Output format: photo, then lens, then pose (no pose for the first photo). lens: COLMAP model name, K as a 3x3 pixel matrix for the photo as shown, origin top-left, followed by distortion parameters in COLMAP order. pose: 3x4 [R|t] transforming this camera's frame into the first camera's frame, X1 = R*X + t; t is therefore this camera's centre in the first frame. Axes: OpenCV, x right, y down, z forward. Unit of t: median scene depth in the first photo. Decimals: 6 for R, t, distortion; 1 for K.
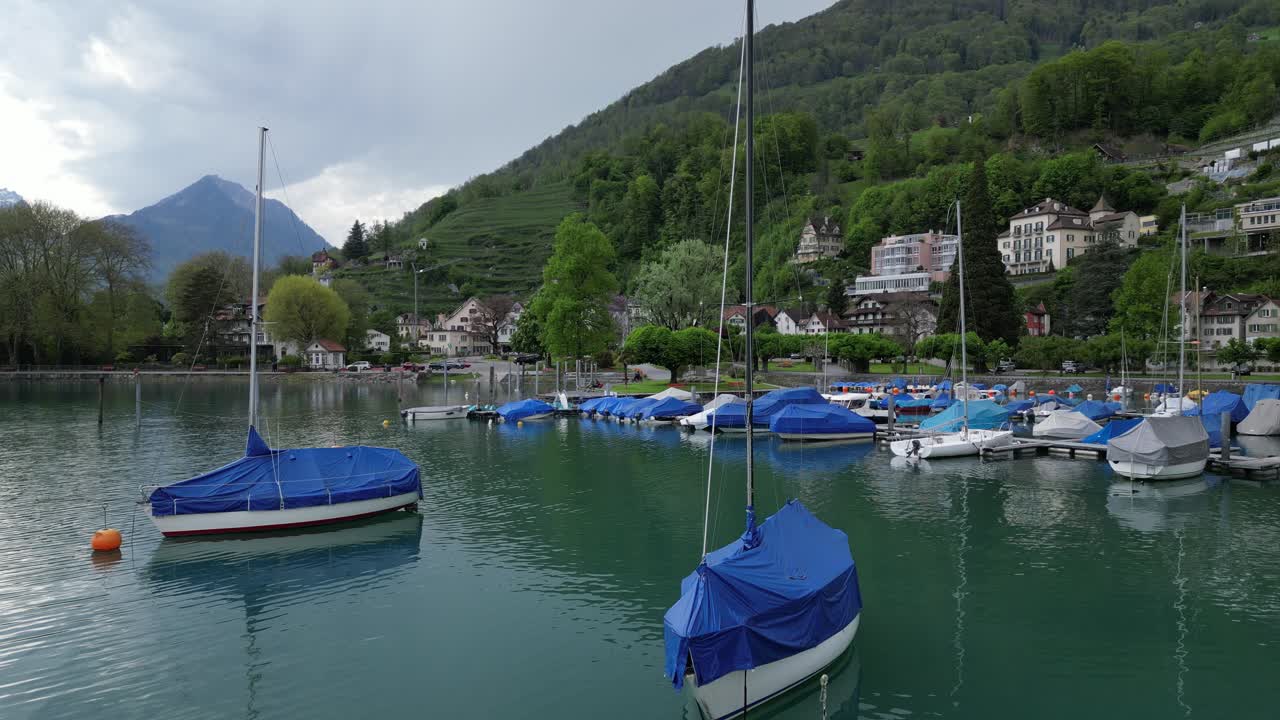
lens RADIAL K [[922.3, 0, 640.0], [0, 922.3, 360.0], [0, 0, 1]] dist [0.007748, -0.003161]
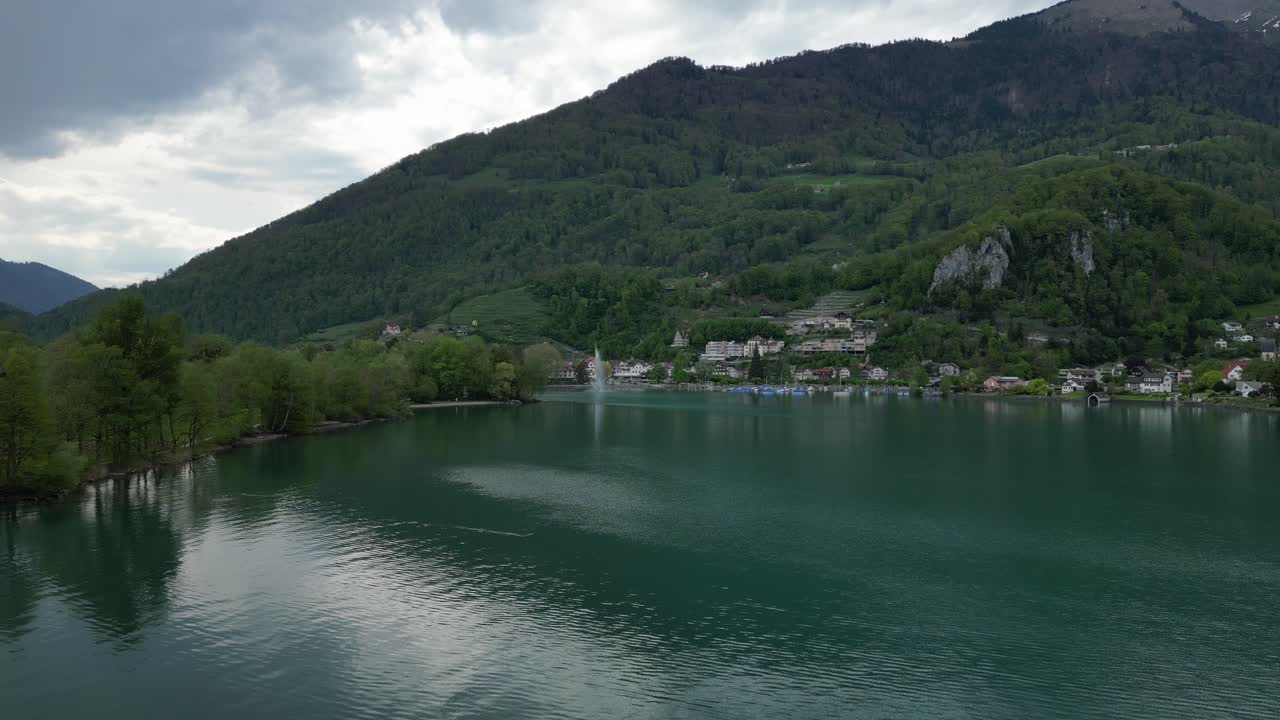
lens RADIAL K [[922.3, 0, 640.0], [0, 922.3, 360.0], [0, 0, 1]] dist [0.007748, -0.003161]
pose [[0.925520, 0.001589, 0.378695, -0.688879], [-0.000325, 0.999994, -0.003402, -0.034518], [-0.378698, 0.003026, 0.925515, -1.103131]]
